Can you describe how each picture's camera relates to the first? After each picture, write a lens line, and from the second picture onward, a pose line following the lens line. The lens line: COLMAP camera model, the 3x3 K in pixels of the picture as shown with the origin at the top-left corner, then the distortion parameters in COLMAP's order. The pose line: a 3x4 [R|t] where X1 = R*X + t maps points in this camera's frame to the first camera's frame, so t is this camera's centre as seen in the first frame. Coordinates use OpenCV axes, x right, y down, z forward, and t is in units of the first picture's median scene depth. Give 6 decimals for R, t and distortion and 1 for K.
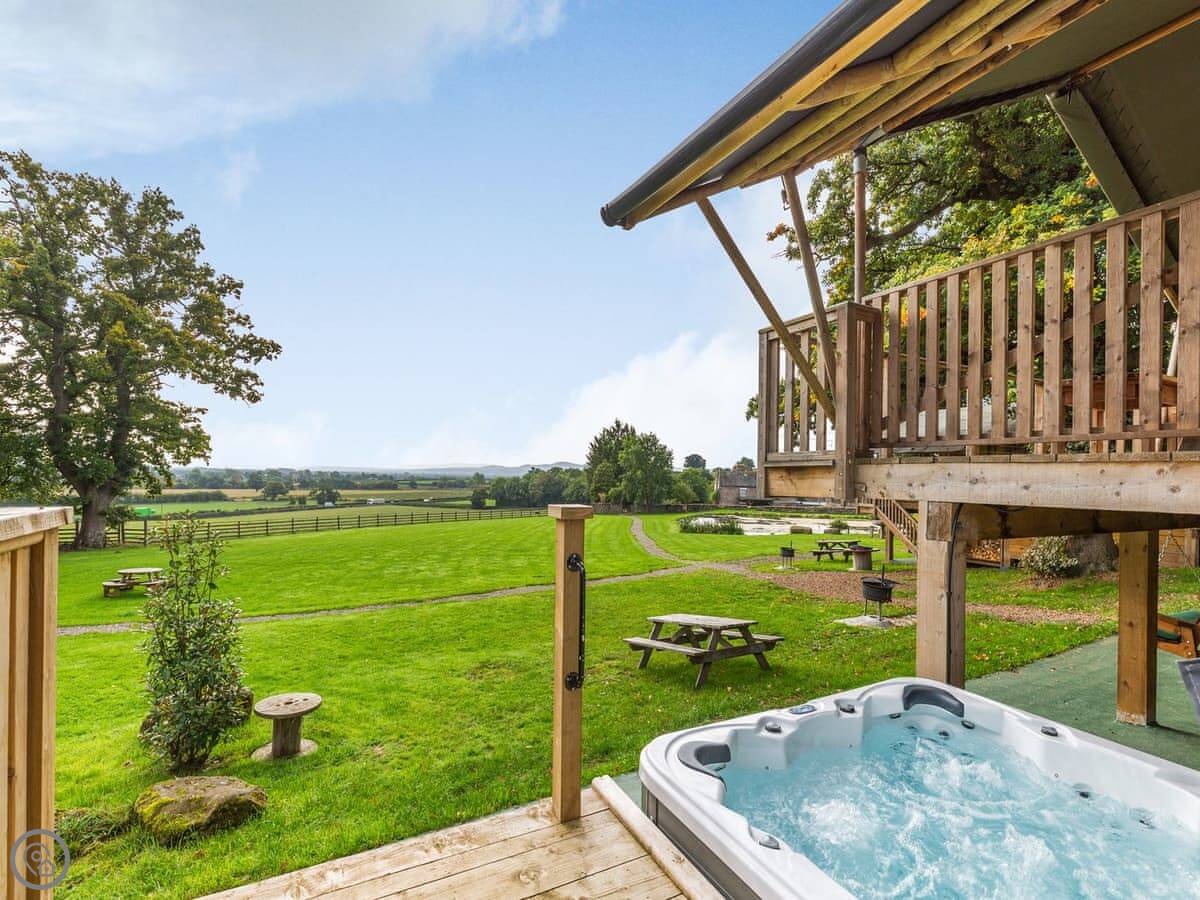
lens RADIAL K [[540.7, 0, 577.8], [0, 540.7, 478.6], [0, 0, 1]] dist [0.003880, -0.000654]
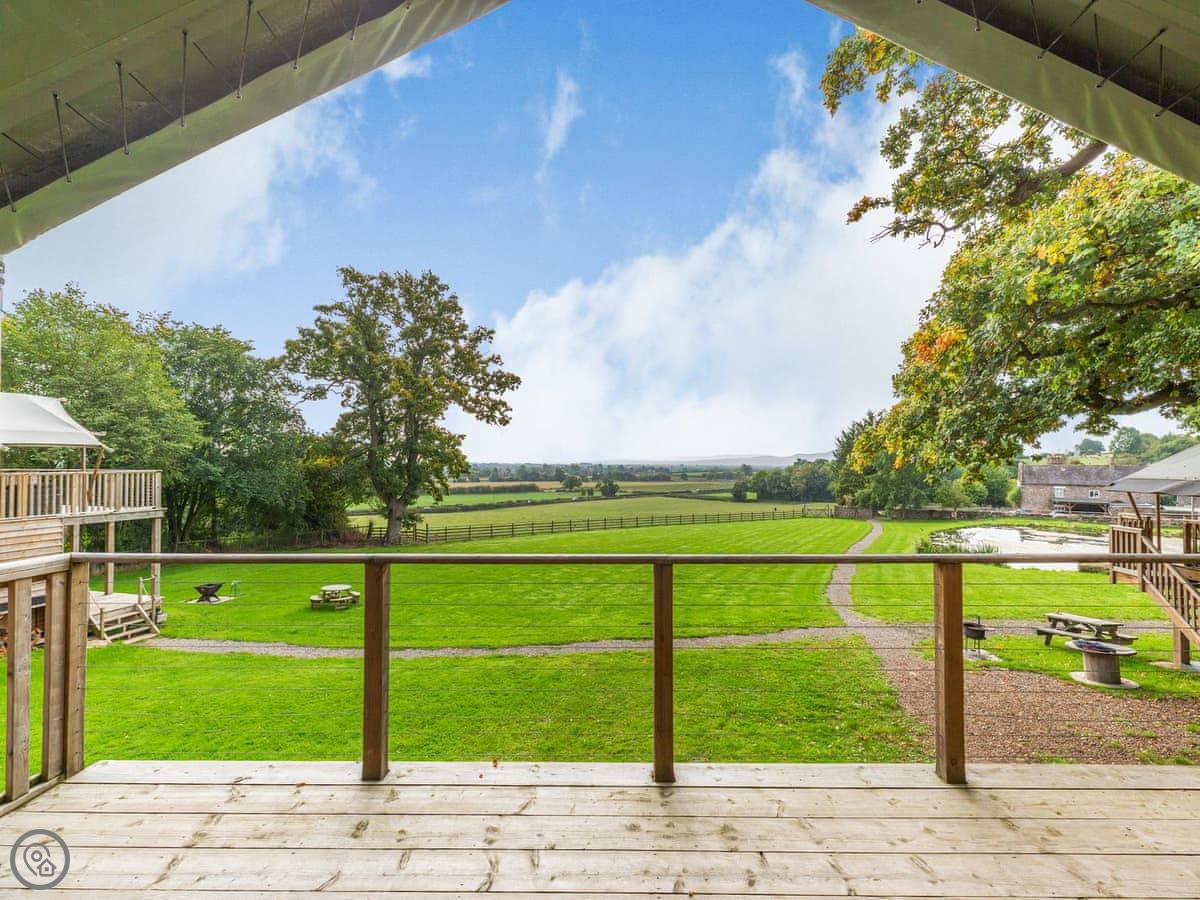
lens RADIAL K [[510.4, 0, 604.6], [0, 510.4, 454.9], [0, 0, 1]] dist [0.000834, -0.000059]
pose [[0.886163, -0.026988, -0.462587, 0.084872], [0.017290, 0.999533, -0.025192, -0.026675], [0.463050, 0.014326, 0.886216, 0.055760]]
